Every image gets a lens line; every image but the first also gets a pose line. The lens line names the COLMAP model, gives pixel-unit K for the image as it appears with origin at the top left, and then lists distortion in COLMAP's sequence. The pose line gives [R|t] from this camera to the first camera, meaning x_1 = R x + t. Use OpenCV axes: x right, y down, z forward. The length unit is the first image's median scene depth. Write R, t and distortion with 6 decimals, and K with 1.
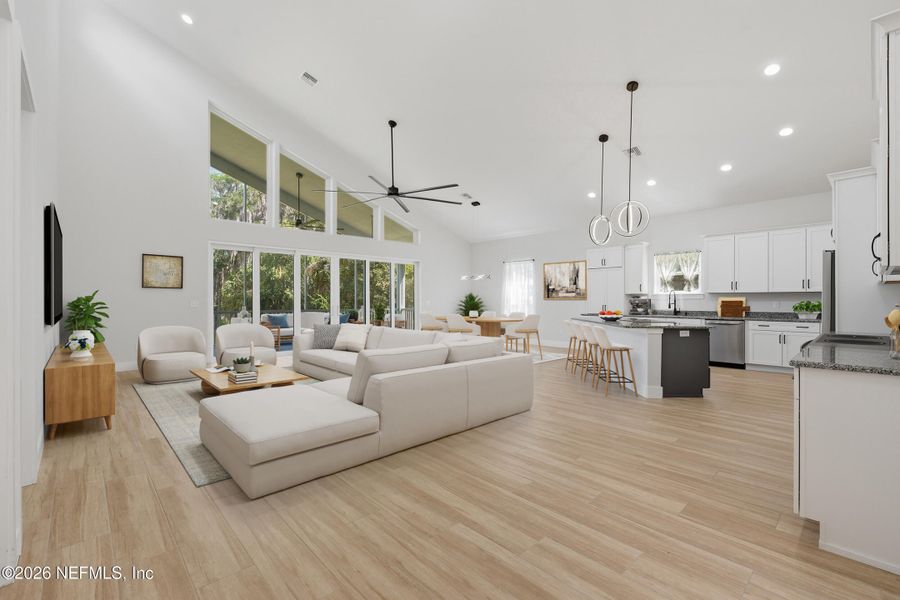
lens RADIAL K [[395.6, 0, 450.0], [0, 395.6, 300.0], [0, 0, 1]] dist [0.000739, 0.000095]
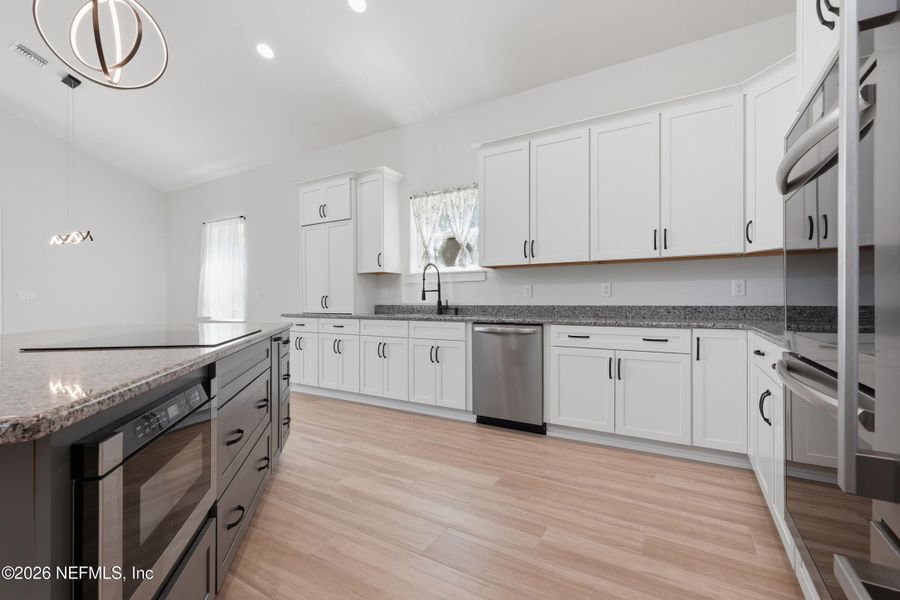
lens RADIAL K [[395.6, 0, 450.0], [0, 395.6, 300.0], [0, 0, 1]] dist [0.000739, 0.000095]
pose [[0.961318, -0.001126, 0.275440, 0.474324], [0.001772, 0.999996, -0.002094, 0.022862], [-0.275437, 0.002501, 0.961316, 0.550107]]
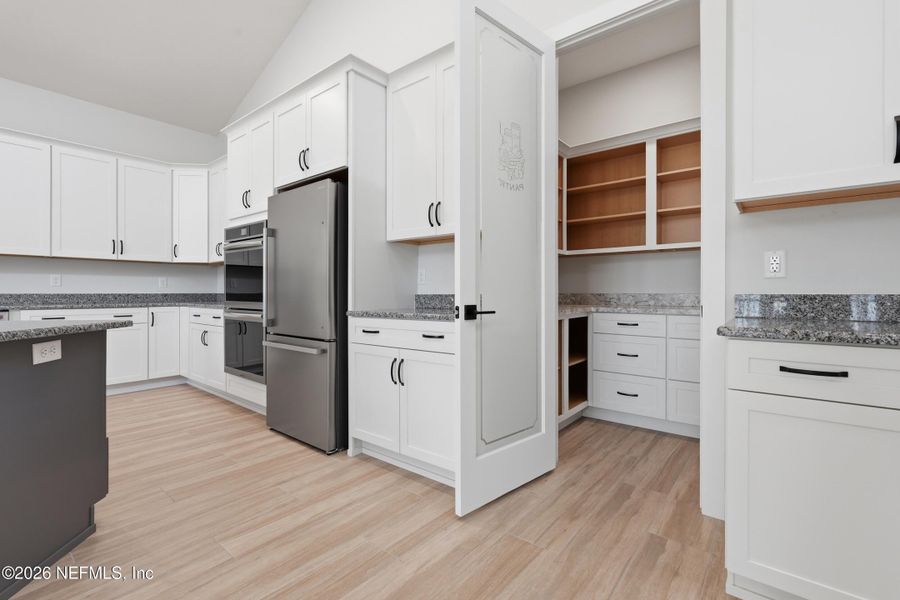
lens RADIAL K [[395.6, 0, 450.0], [0, 395.6, 300.0], [0, 0, 1]] dist [0.000739, 0.000095]
pose [[-0.134638, -0.018404, 0.990724, 0.172570], [-0.001411, 0.999830, 0.018382, 0.026328], [-0.990894, 0.001077, -0.134641, 0.479468]]
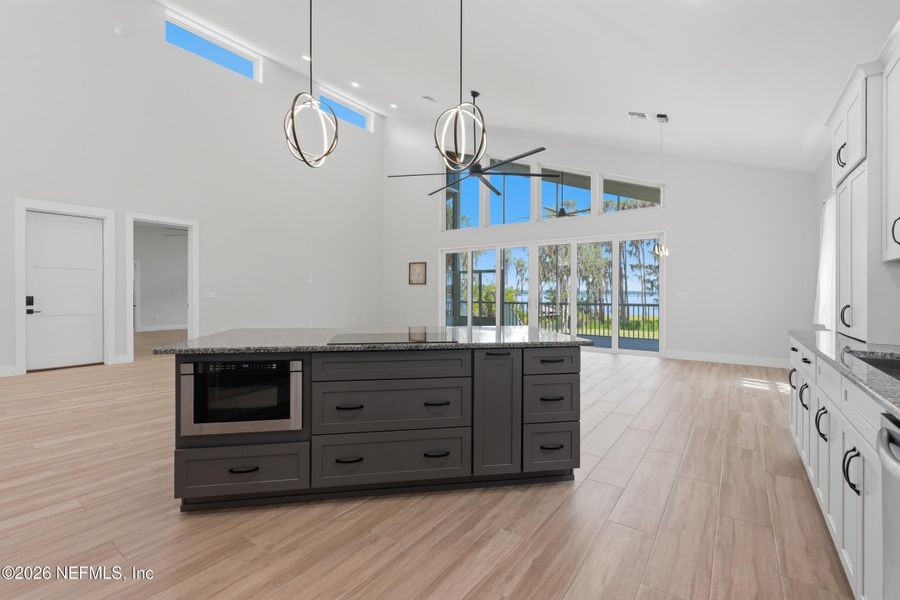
lens RADIAL K [[395.6, 0, 450.0], [0, 395.6, 300.0], [0, 0, 1]] dist [0.000739, 0.000095]
pose [[0.185129, 0.014742, -0.982604, 0.718964], [-0.001443, 0.999890, 0.014729, 0.006276], [0.982713, -0.001309, 0.185130, 0.778749]]
